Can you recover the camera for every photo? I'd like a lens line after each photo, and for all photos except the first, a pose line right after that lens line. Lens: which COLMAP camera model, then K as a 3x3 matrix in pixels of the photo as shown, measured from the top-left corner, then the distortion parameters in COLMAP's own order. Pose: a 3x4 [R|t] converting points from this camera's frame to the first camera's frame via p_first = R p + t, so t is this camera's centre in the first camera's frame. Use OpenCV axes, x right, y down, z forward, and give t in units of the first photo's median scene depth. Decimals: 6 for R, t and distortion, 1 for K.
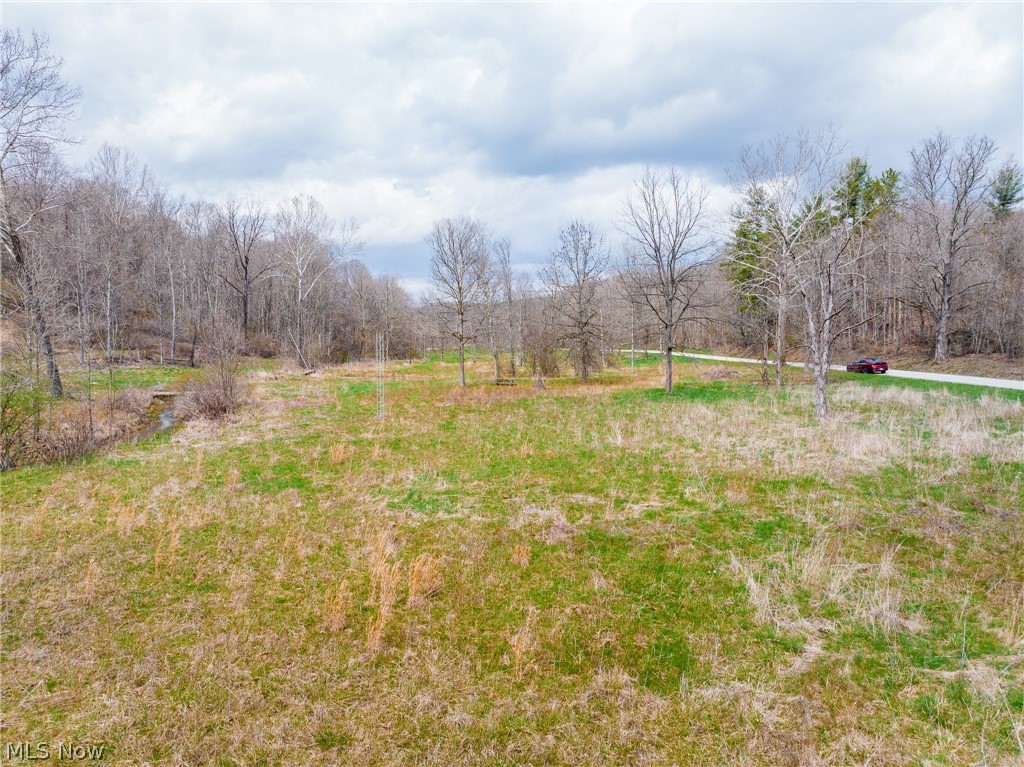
lens RADIAL K [[724.3, 0, 512.5], [0, 724.3, 372.6], [0, 0, 1]] dist [-0.038961, 0.002838]
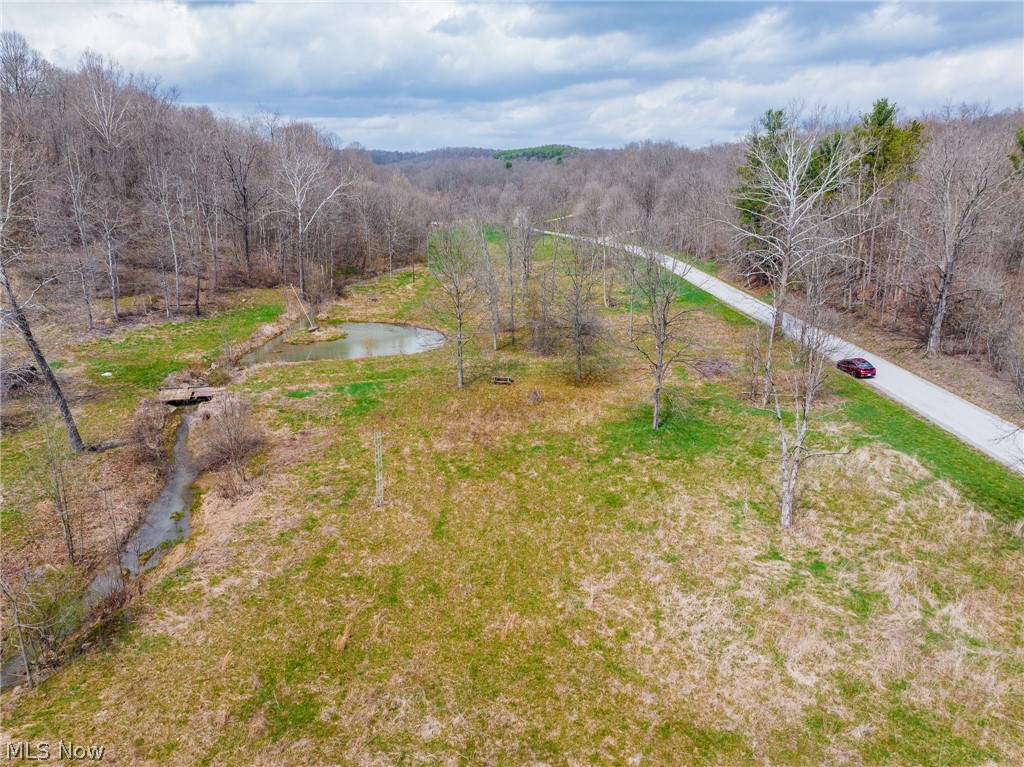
lens RADIAL K [[724.3, 0, 511.6], [0, 724.3, 377.4], [0, 0, 1]] dist [-0.038961, 0.002838]
pose [[0.999869, 0.012195, -0.010613, 0.013491], [-0.009604, 0.976169, 0.216800, -0.206539], [0.013004, -0.216670, 0.976158, -0.008349]]
